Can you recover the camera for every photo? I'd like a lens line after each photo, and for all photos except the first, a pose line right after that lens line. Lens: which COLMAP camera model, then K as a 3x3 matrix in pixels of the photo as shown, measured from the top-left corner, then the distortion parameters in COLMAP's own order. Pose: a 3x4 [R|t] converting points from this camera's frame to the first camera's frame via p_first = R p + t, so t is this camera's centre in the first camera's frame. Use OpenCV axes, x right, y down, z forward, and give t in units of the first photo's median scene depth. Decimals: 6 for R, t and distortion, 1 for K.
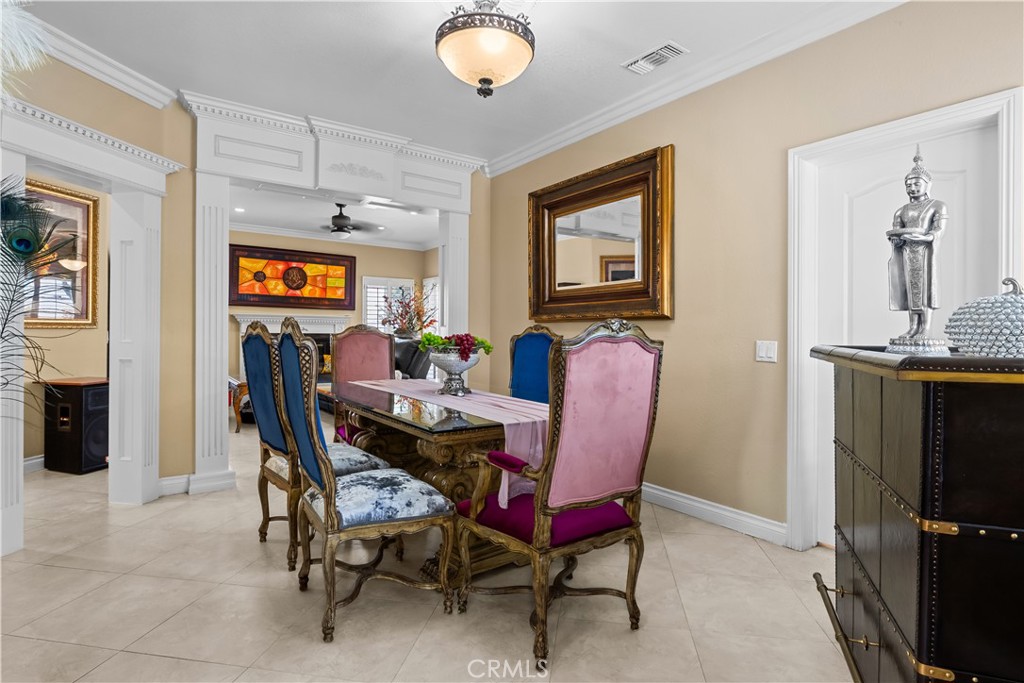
lens RADIAL K [[512.1, 0, 513.2], [0, 512.1, 336.1], [0, 0, 1]] dist [-0.006271, -0.001054]
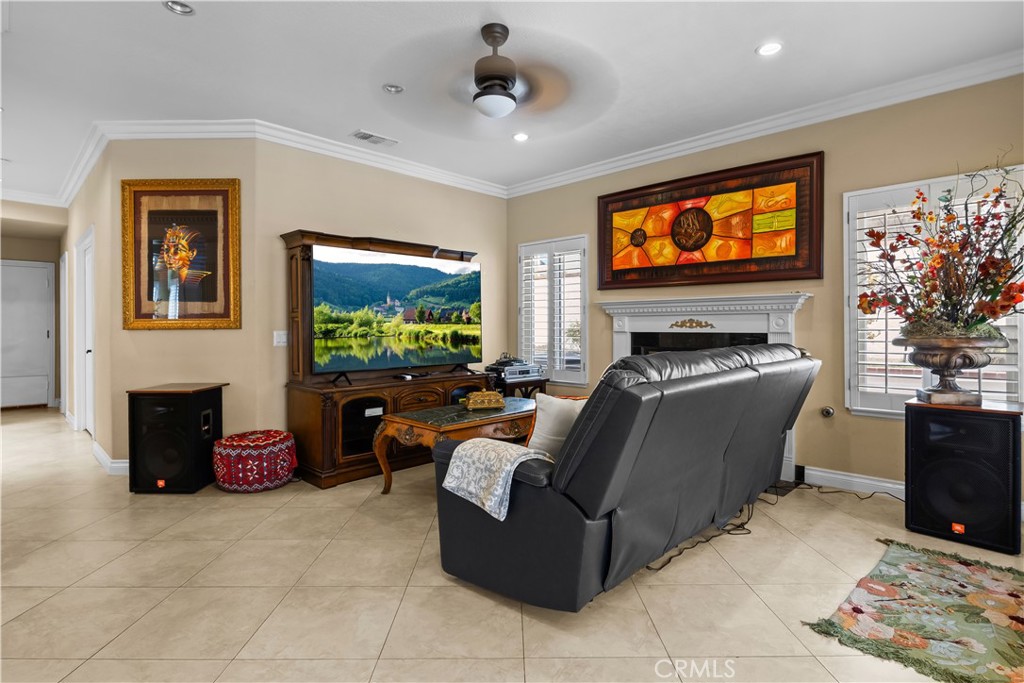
lens RADIAL K [[512.1, 0, 511.9], [0, 512.1, 335.7], [0, 0, 1]] dist [-0.006271, -0.001054]
pose [[0.180074, 0.006139, -0.983634, 0.066943], [-0.004997, 0.999973, 0.005326, -0.003992], [0.983640, 0.003956, 0.180100, 0.725915]]
